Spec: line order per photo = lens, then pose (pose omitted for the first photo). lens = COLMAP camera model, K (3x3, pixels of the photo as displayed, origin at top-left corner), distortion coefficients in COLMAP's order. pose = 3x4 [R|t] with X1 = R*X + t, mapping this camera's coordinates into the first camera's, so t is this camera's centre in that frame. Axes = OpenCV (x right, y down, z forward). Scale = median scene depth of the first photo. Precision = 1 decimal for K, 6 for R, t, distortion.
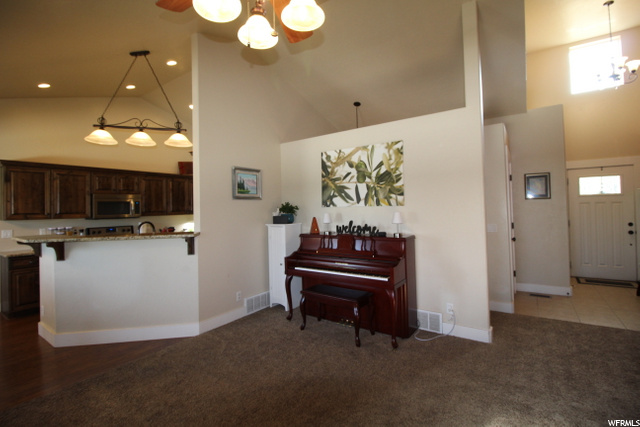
lens RADIAL K [[301.3, 0, 320.3], [0, 301.3, 205.3], [0, 0, 1]] dist [-0.009957, -0.001664]
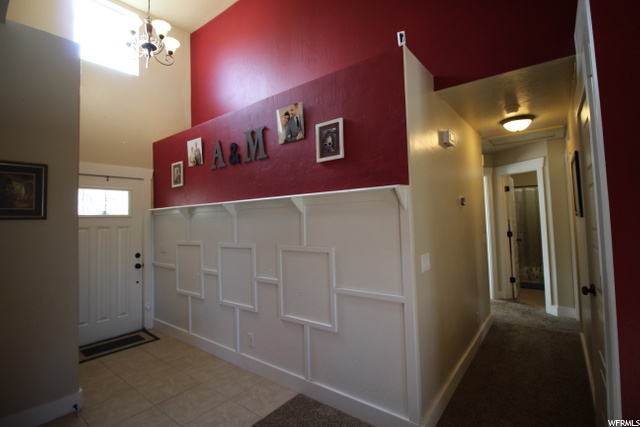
lens RADIAL K [[301.3, 0, 318.6], [0, 301.3, 201.3], [0, 0, 1]] dist [-0.009957, -0.001664]
pose [[0.058974, 0.083211, 0.994785, 0.379852], [0.020019, 0.996221, -0.084518, -0.001111], [-0.998059, 0.024899, 0.057085, 0.640997]]
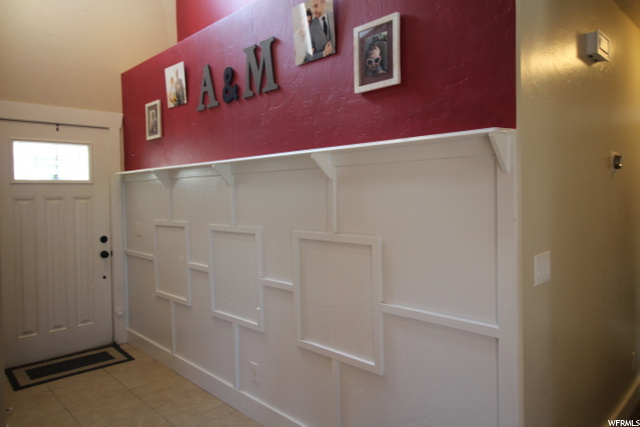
lens RADIAL K [[438.1, 0, 320.7], [0, 438.1, 199.5], [0, 0, 1]] dist [0.003538, -0.000352]
pose [[0.192865, 0.006306, 0.981205, 0.458684], [0.003716, 0.999967, -0.007158, -0.000532], [-0.981218, 0.005027, 0.192836, 0.616328]]
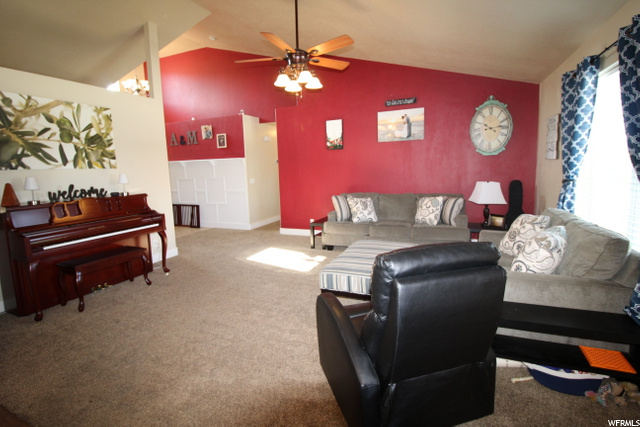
lens RADIAL K [[301.3, 0, 322.0], [0, 301.3, 199.6], [0, 0, 1]] dist [-0.009957, -0.001664]
pose [[-0.199422, -0.074175, 0.977102, -0.888225], [0.027557, 0.996312, 0.081257, 0.042782], [-0.979526, 0.043131, -0.196643, 0.436860]]
